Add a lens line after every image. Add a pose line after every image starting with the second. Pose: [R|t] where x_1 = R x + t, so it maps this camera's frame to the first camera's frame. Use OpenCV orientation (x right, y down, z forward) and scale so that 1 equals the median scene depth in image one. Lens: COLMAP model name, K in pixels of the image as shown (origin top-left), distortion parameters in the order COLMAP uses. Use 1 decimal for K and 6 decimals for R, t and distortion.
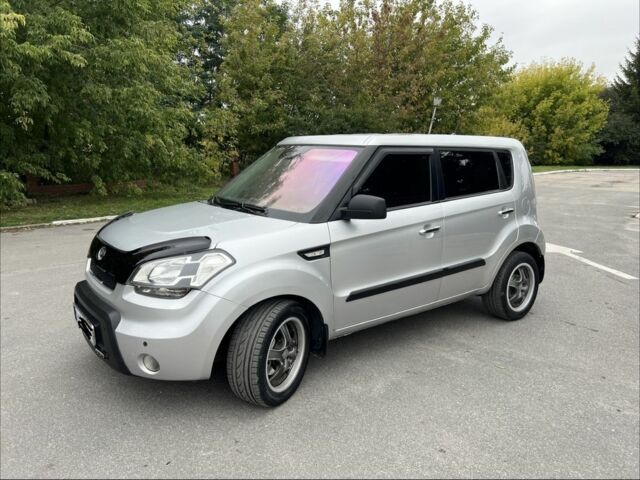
lens RADIAL K [[473.9, 0, 320.1], [0, 473.9, 242.0], [0, 0, 1]] dist [0.056151, -0.066769]
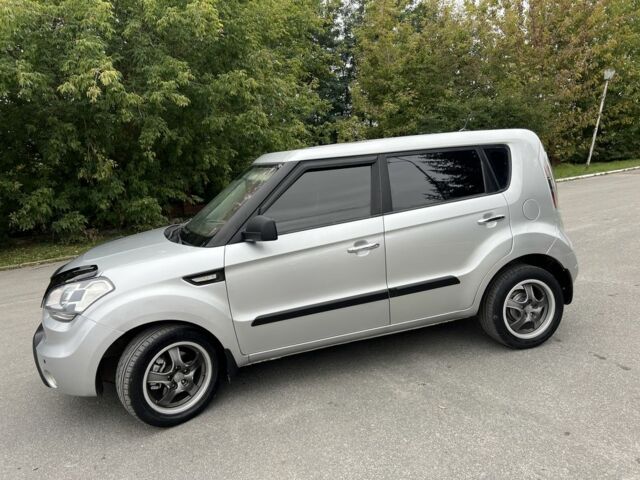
lens RADIAL K [[473.9, 0, 320.1], [0, 473.9, 242.0], [0, 0, 1]] dist [0.056151, -0.066769]
pose [[0.929060, -0.032226, -0.368523, 0.418790], [0.030708, 0.999479, -0.009985, -0.024603], [0.368653, -0.002040, 0.929565, 0.110658]]
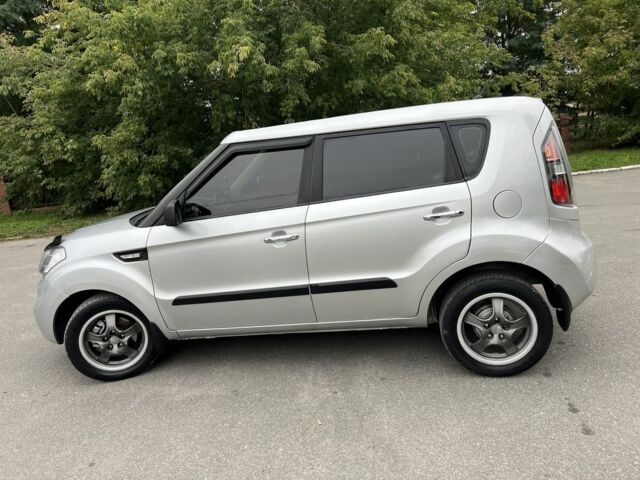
lens RADIAL K [[473.9, 0, 320.1], [0, 473.9, 242.0], [0, 0, 1]] dist [0.056151, -0.066769]
pose [[0.682028, 0.071715, -0.727801, 0.769892], [-0.024532, 0.996864, 0.075239, -0.071739], [0.730914, -0.033461, 0.681648, 0.406962]]
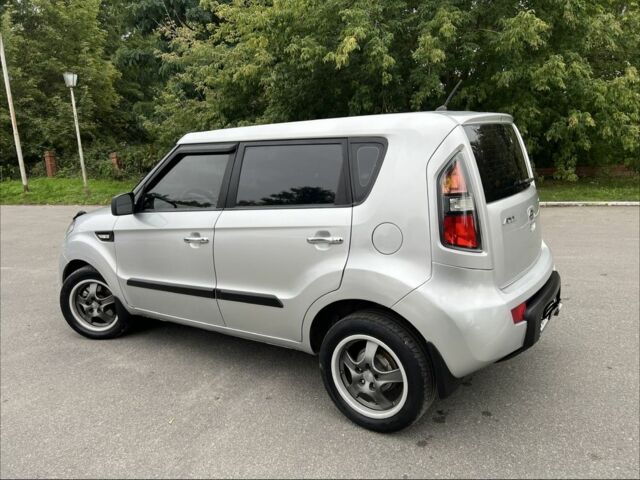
lens RADIAL K [[480.4, 0, 324.2], [0, 480.4, 244.0], [0, 0, 1]] dist [0.058047, -0.061297]
pose [[0.327875, 0.169673, -0.929359, 0.978680], [-0.126499, 0.982766, 0.134795, -0.143400], [0.936214, 0.073368, 0.343688, 0.787178]]
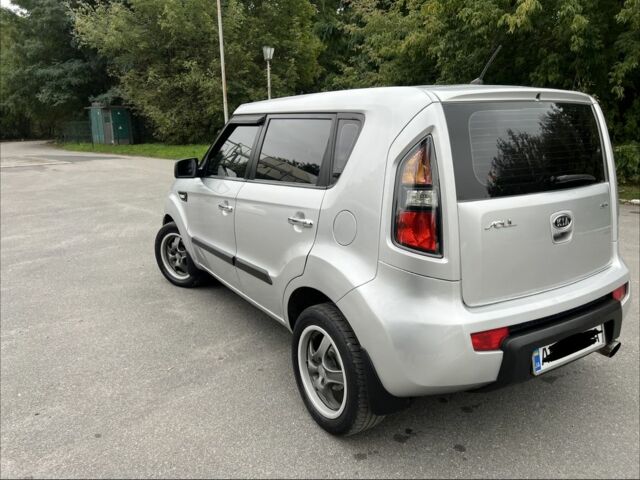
lens RADIAL K [[485.1, 0, 320.0], [0, 485.1, 251.5], [0, 0, 1]] dist [0.022159, -0.002355]
pose [[-0.092371, 0.246913, -0.964625, 0.979765], [-0.179535, 0.948759, 0.260044, -0.189521], [0.979405, 0.197204, -0.043308, 1.062619]]
